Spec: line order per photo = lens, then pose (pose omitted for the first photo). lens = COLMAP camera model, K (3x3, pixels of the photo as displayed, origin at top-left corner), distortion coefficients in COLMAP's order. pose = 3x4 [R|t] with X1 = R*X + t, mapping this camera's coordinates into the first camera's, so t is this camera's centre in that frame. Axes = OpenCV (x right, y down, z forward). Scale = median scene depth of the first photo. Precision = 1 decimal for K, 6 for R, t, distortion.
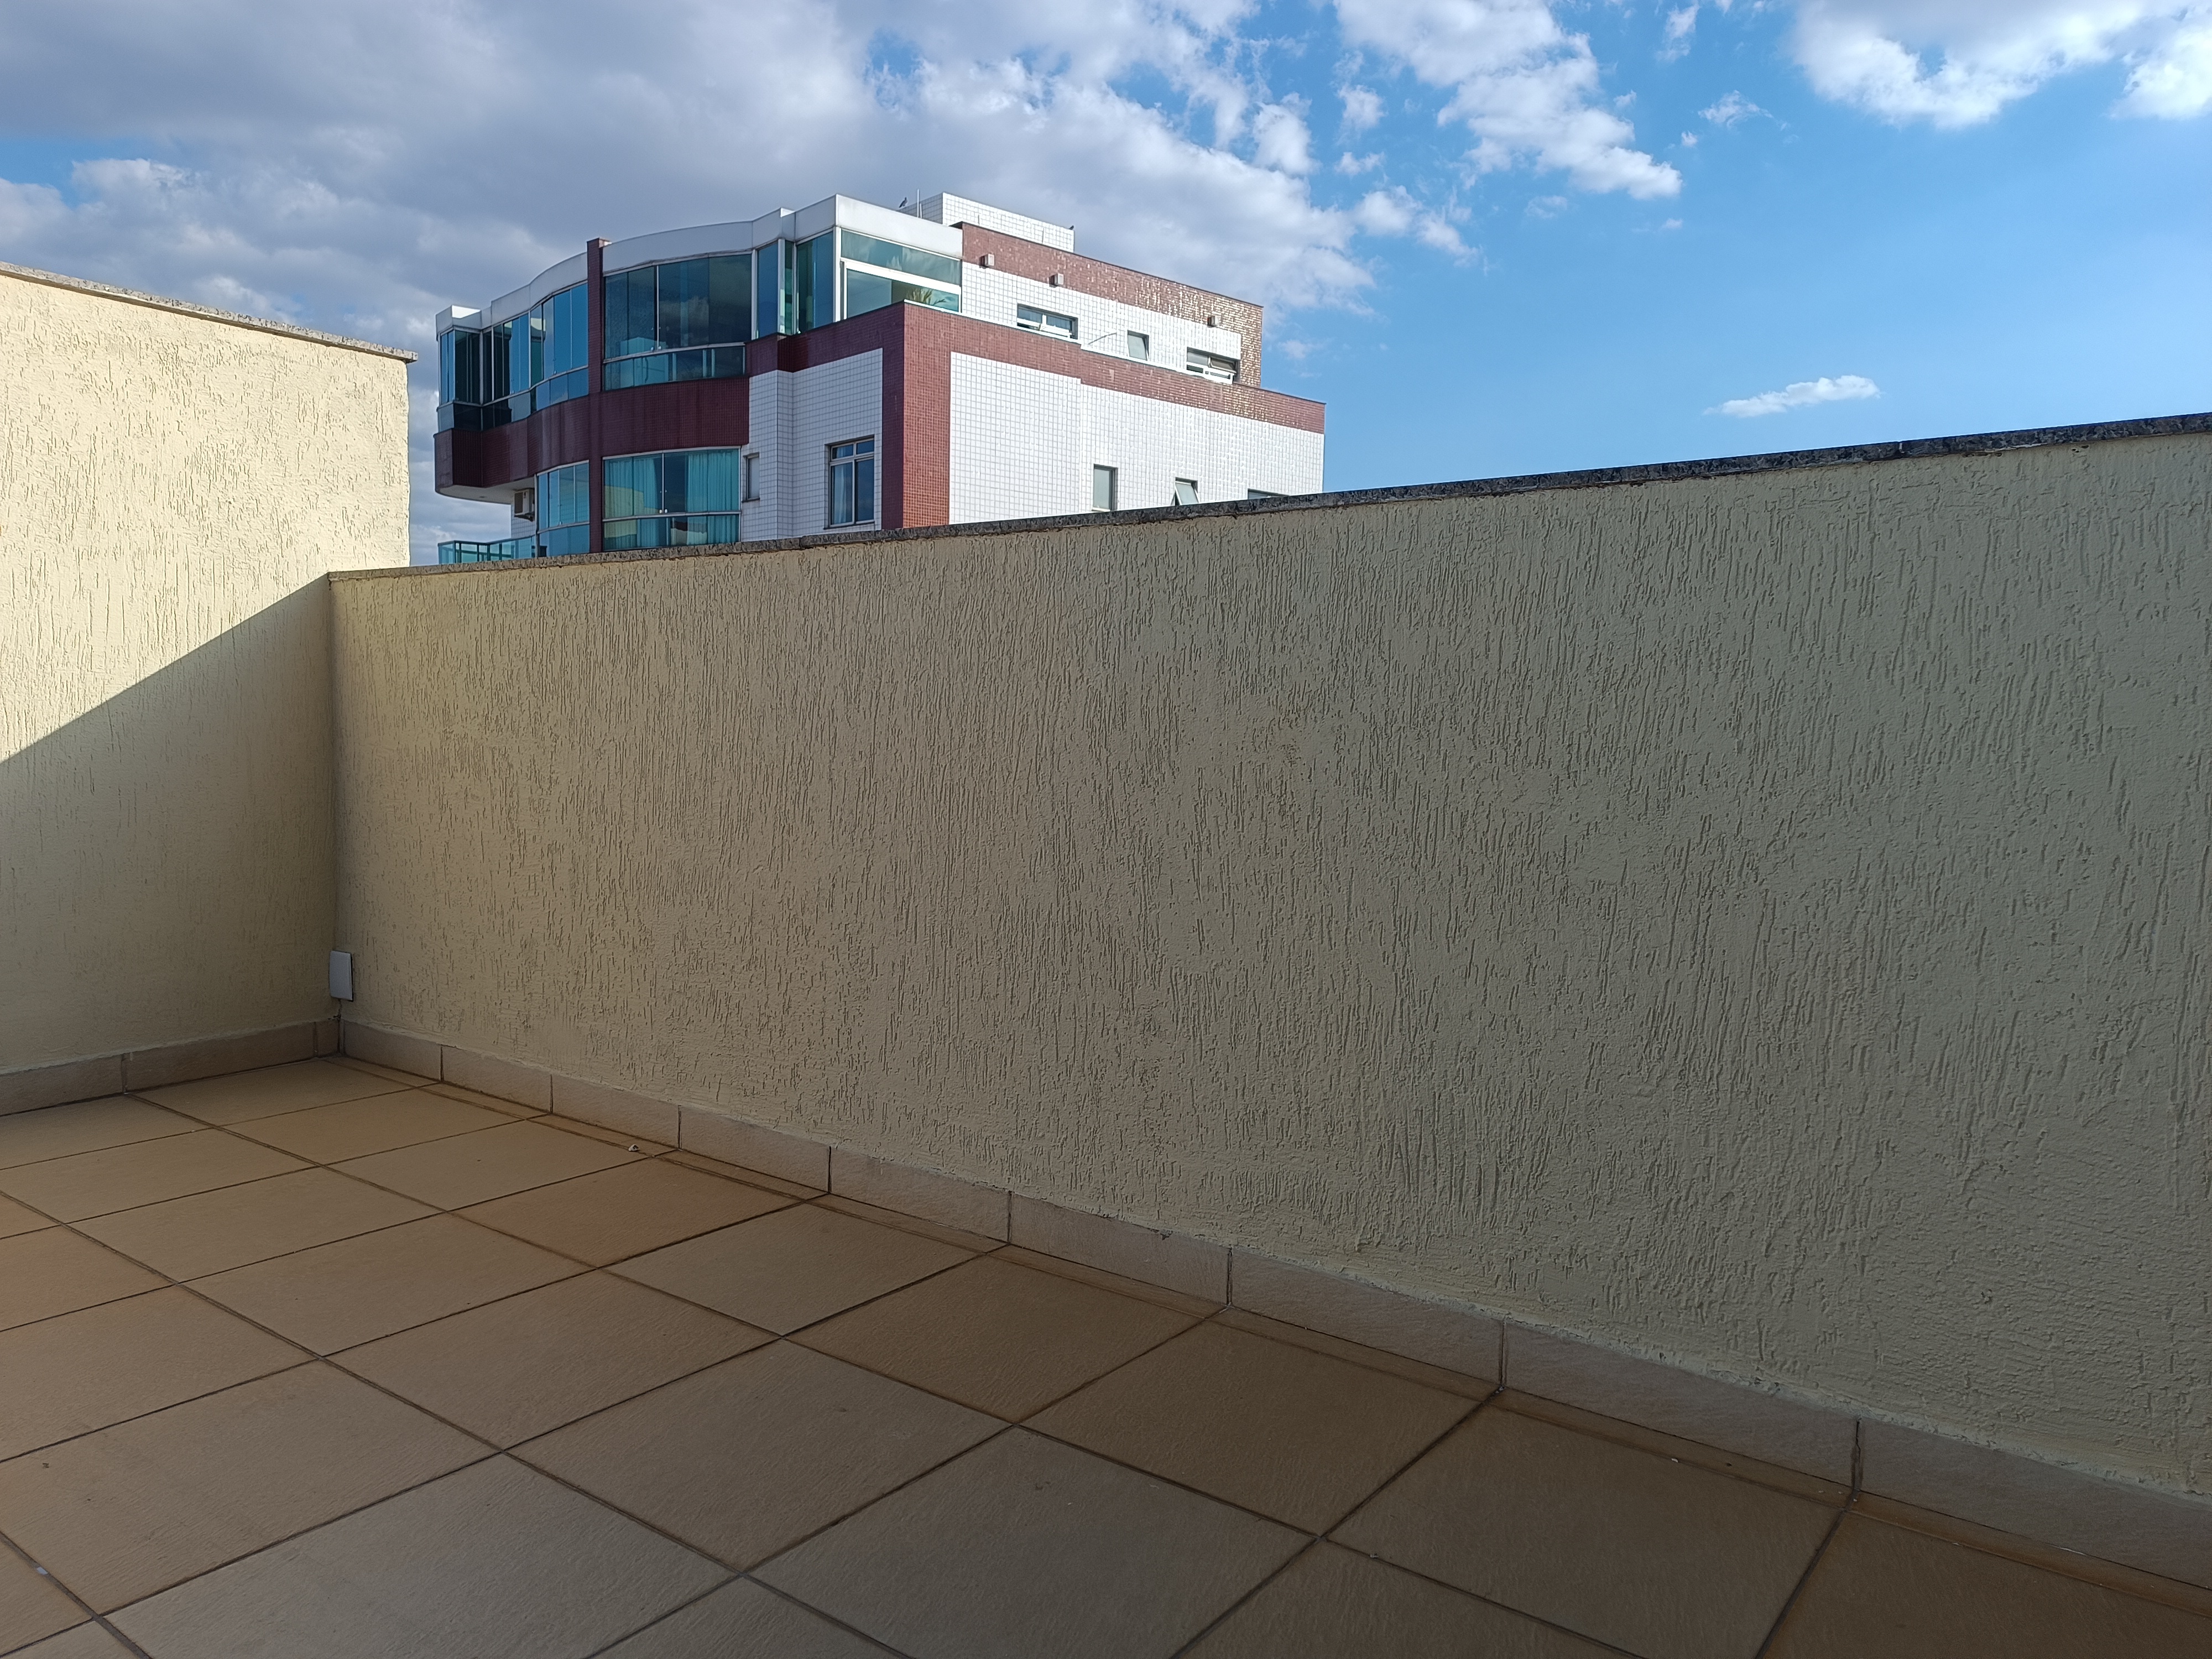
lens RADIAL K [[1572.5, 0, 1103.9], [0, 1572.5, 815.8], [0, 0, 1]] dist [0.032150, -0.032000]
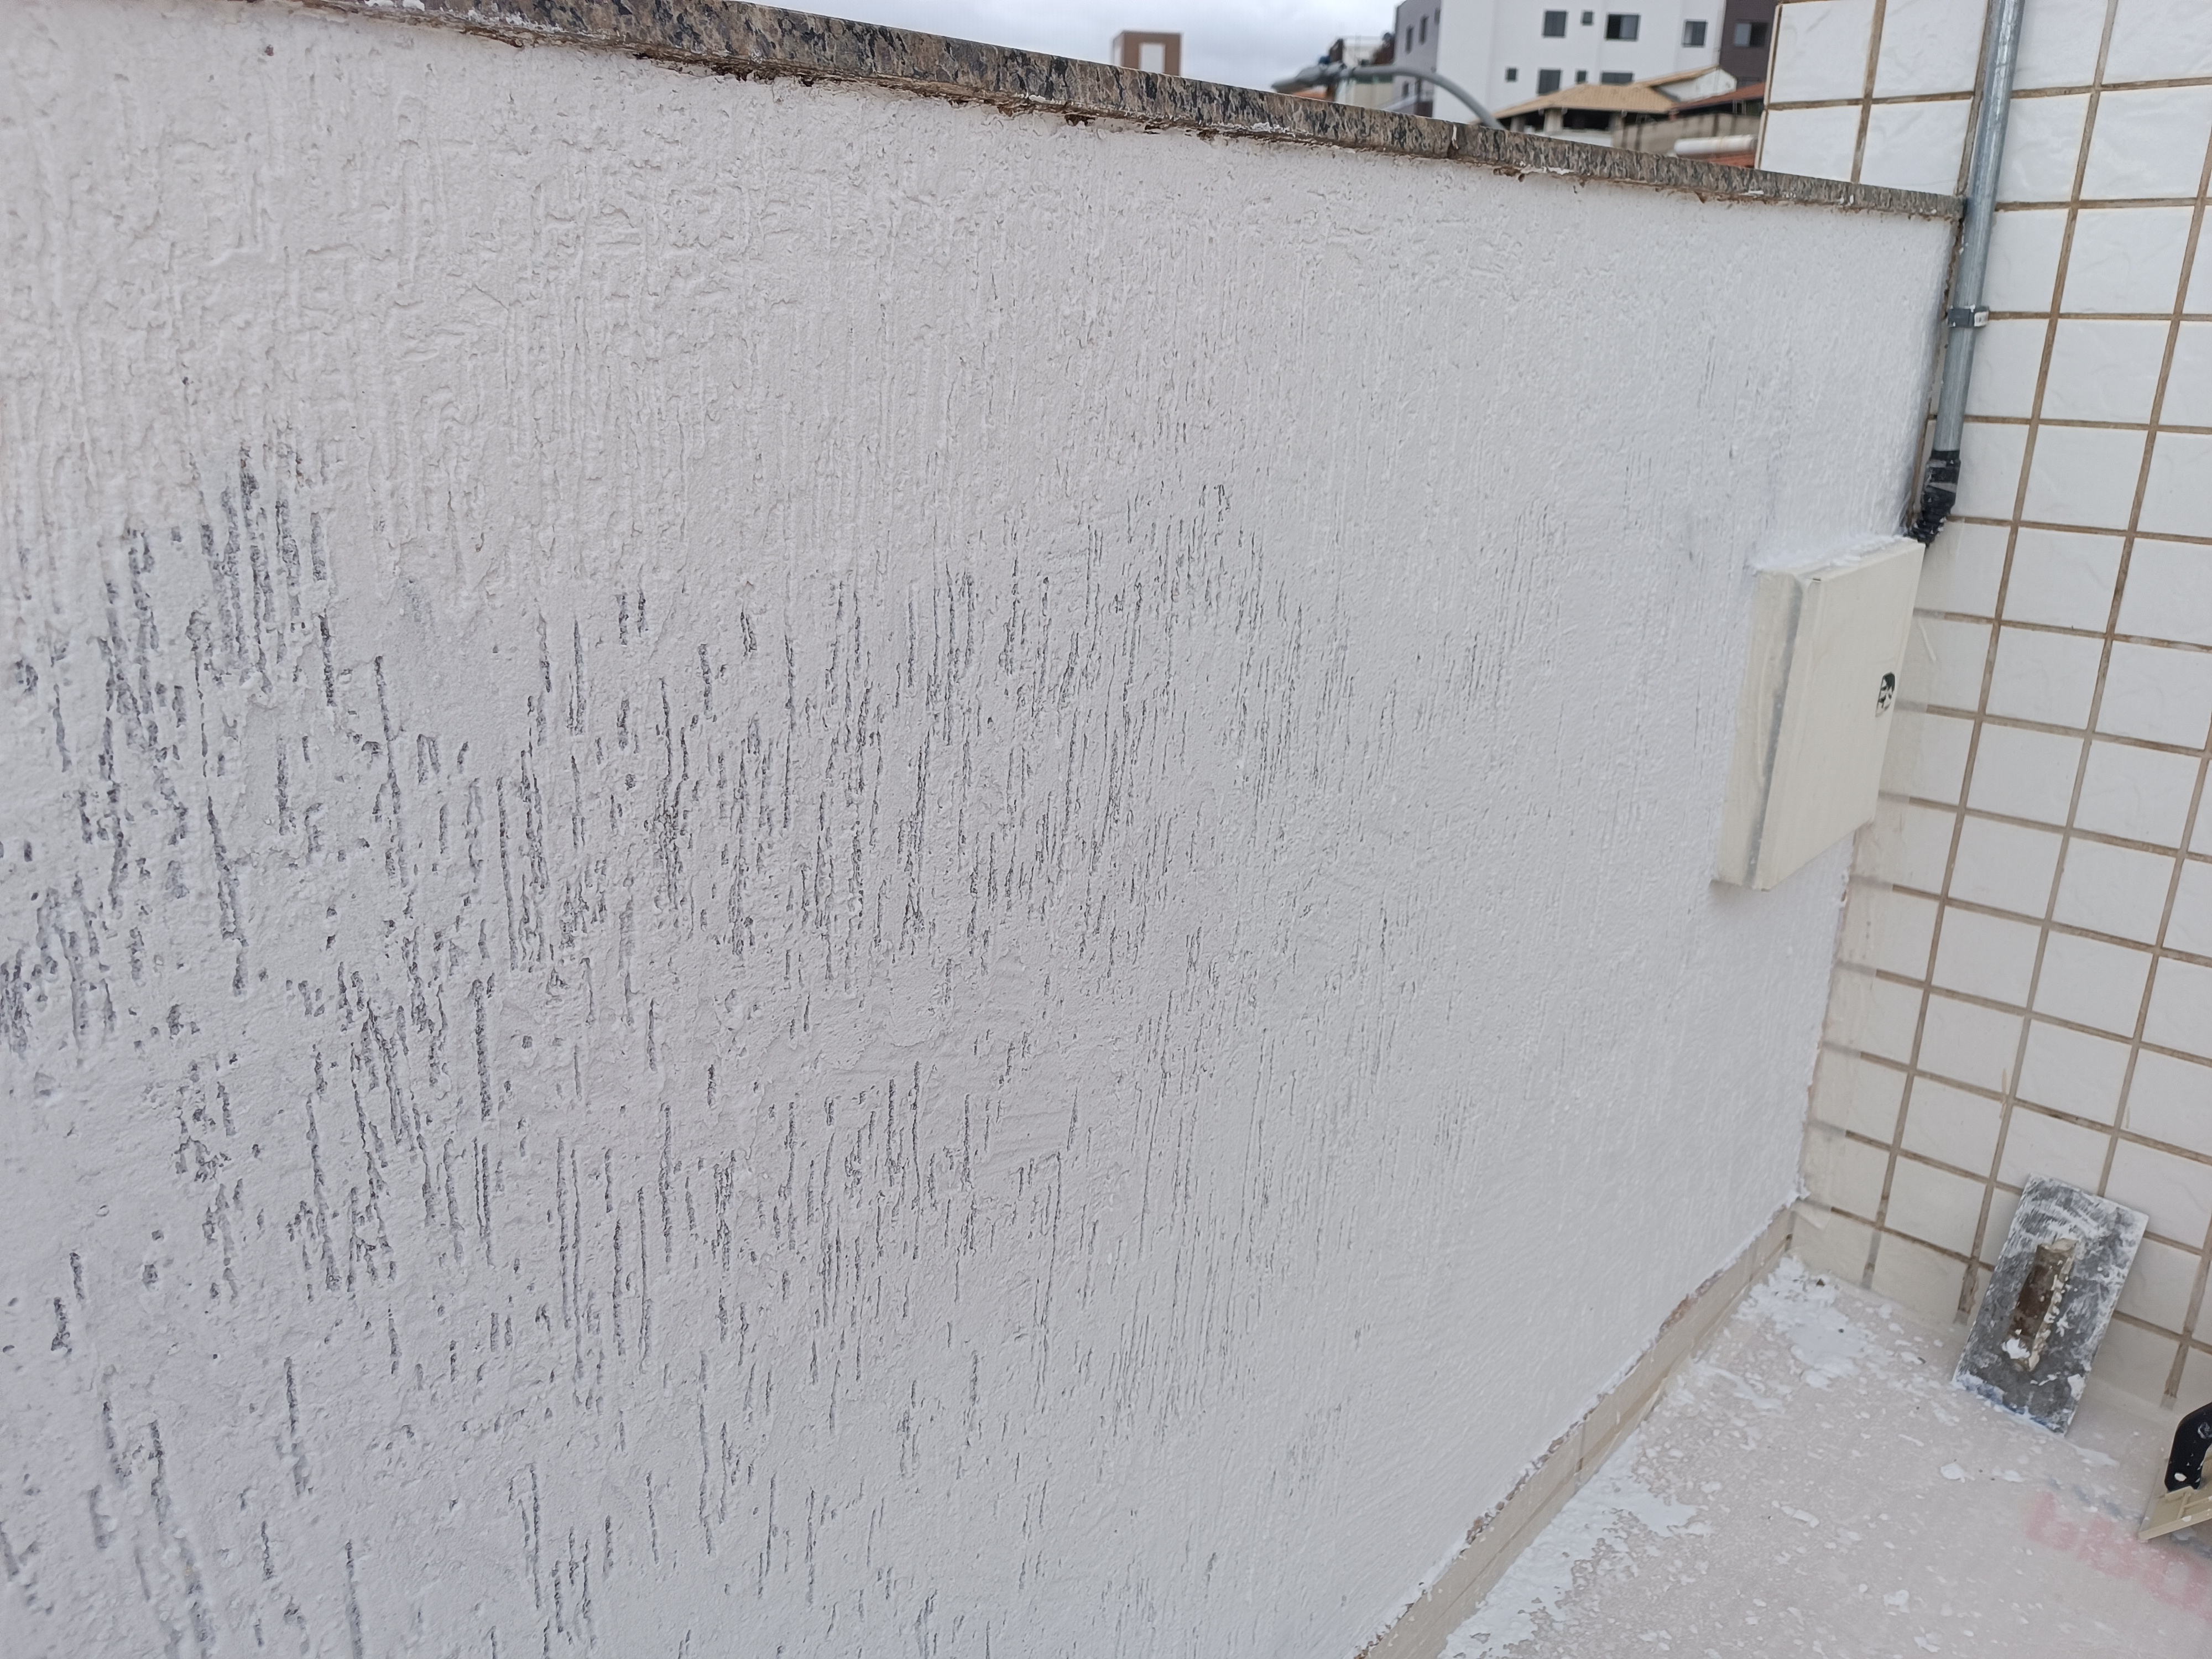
lens RADIAL K [[1572.5, 0, 1093.4], [0, 1572.5, 816.7], [0, 0, 1]] dist [0.032150, -0.032000]
pose [[0.087530, -0.321533, 0.942844, -0.022793], [0.043050, 0.946813, 0.318890, -0.101372], [-0.995231, 0.012677, 0.096716, 0.558543]]
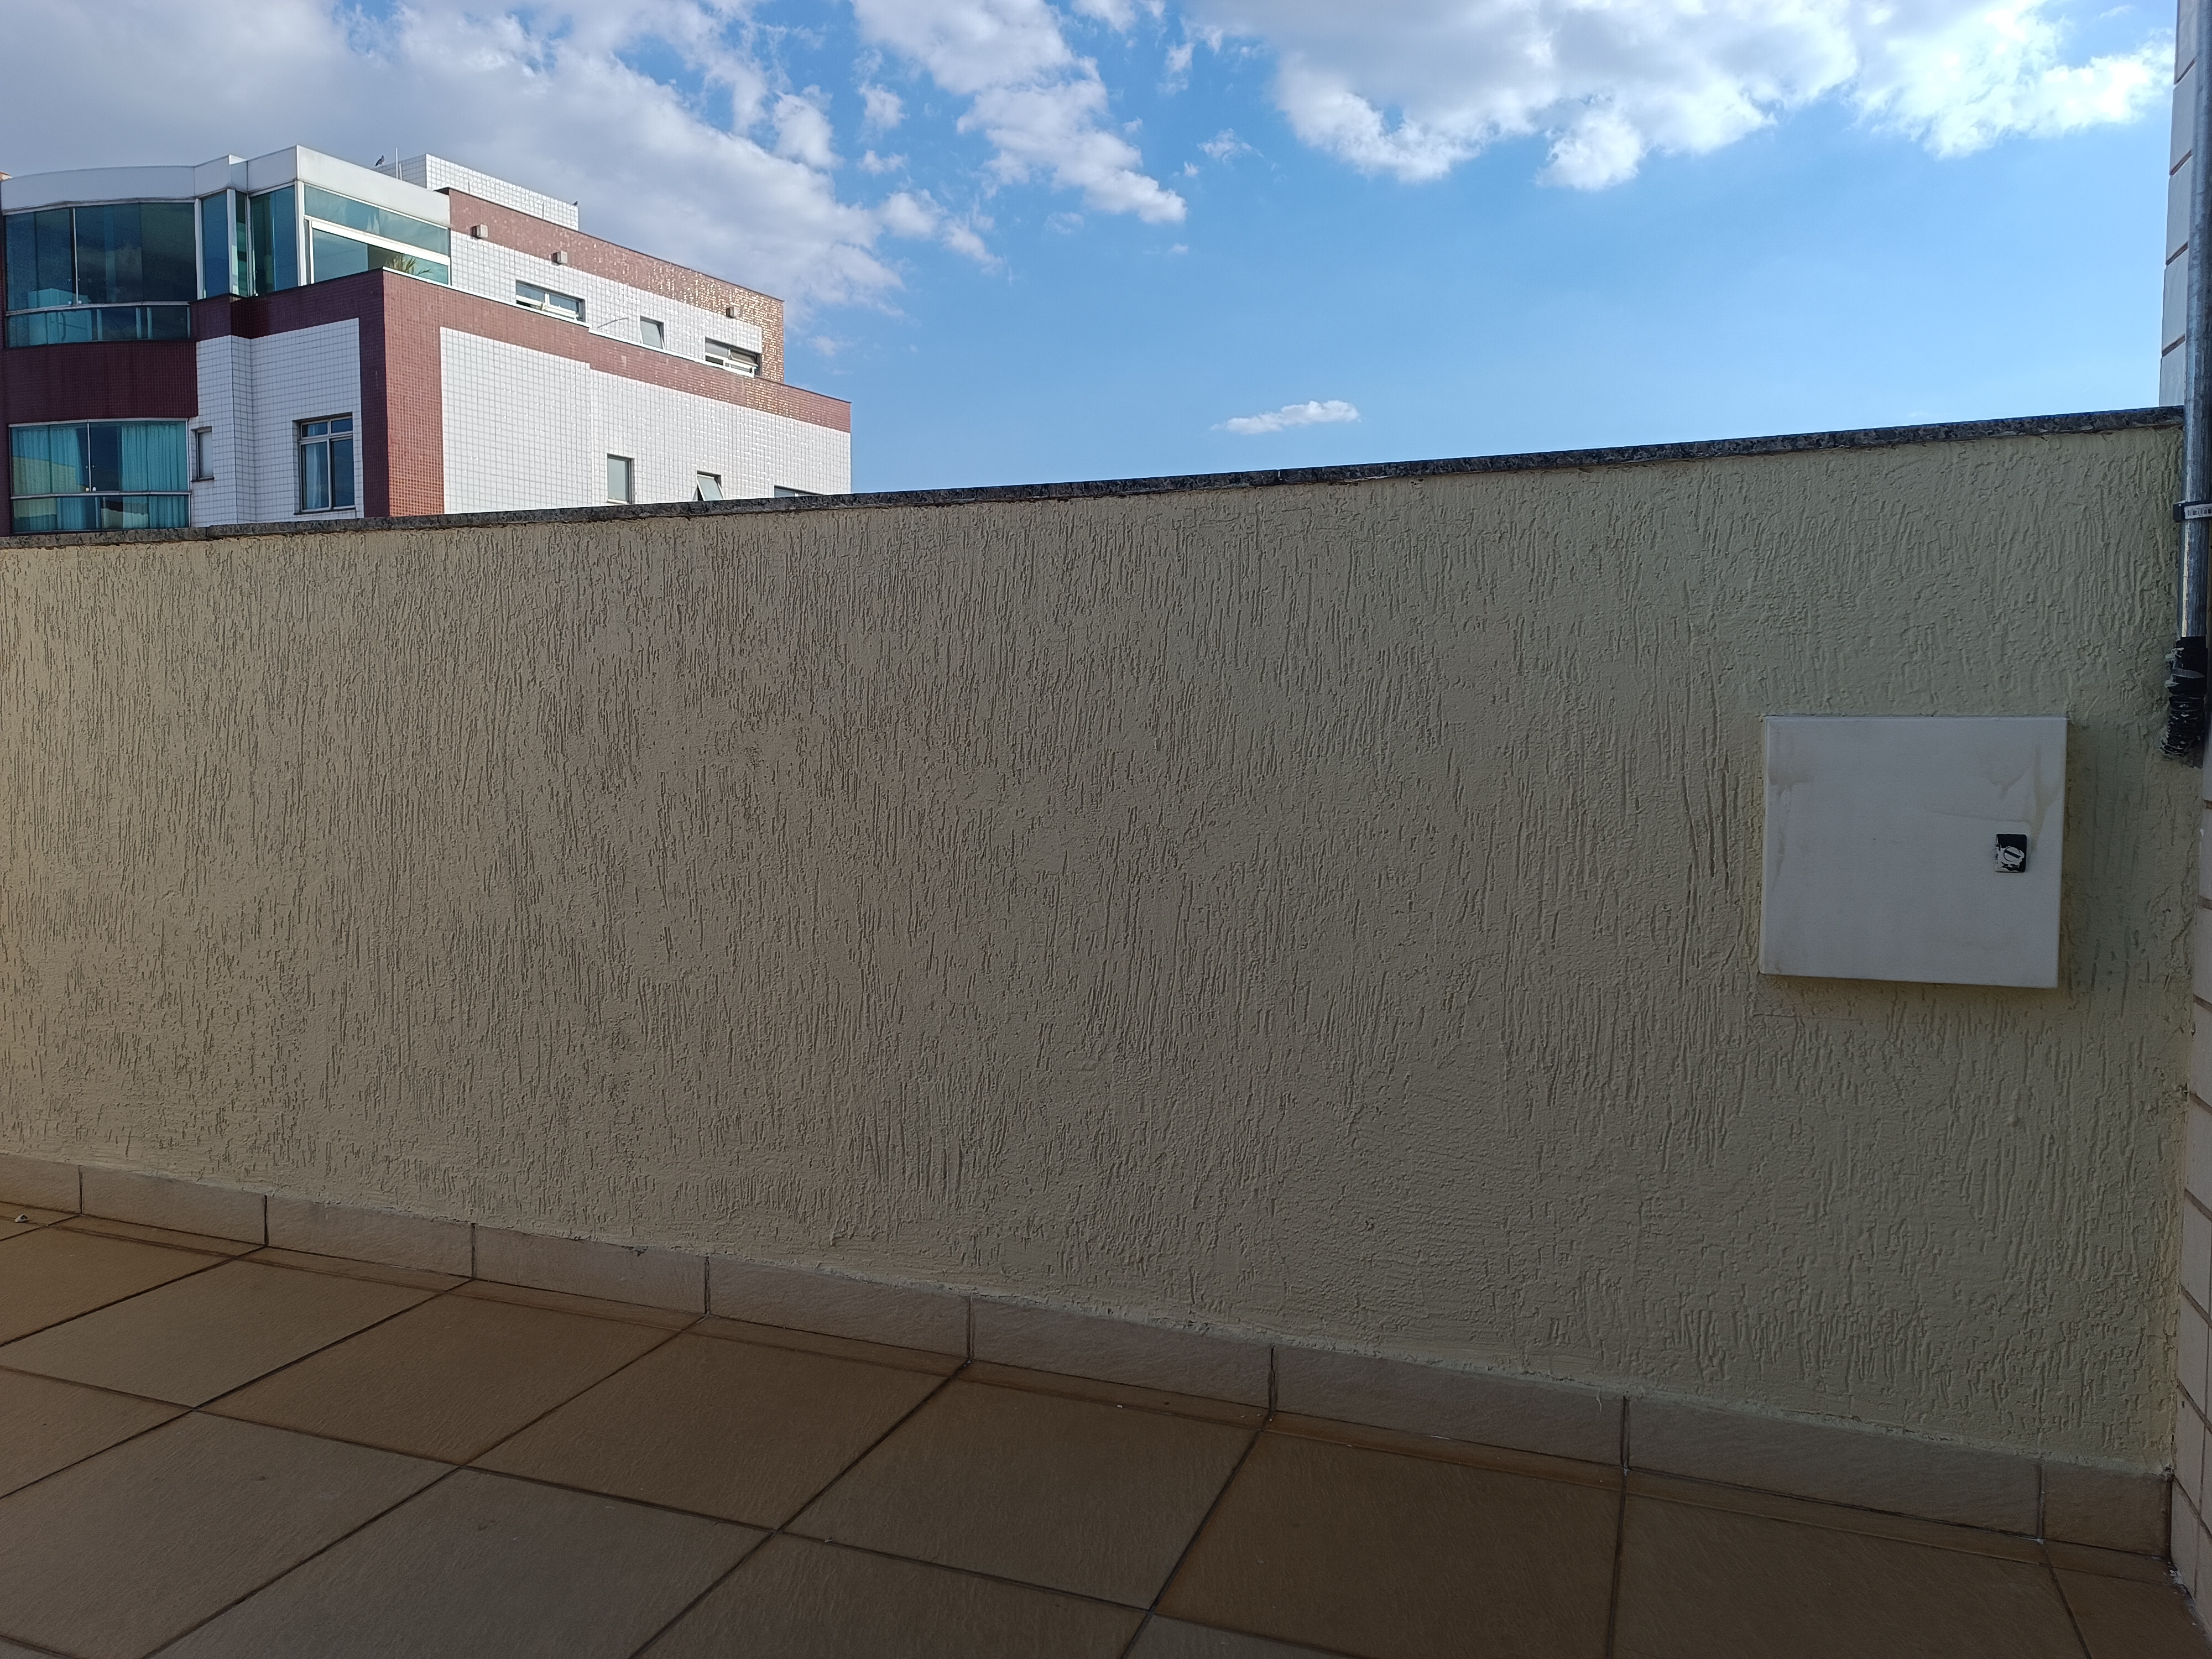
lens RADIAL K [[1572.5, 0, 1111.1], [0, 1572.5, 818.0], [0, 0, 1]] dist [0.032150, -0.032000]
pose [[0.957290, -0.029011, 0.287670, 0.031799], [0.028516, 0.999576, 0.005913, -0.000042], [-0.287720, 0.002543, 0.957711, -0.016637]]
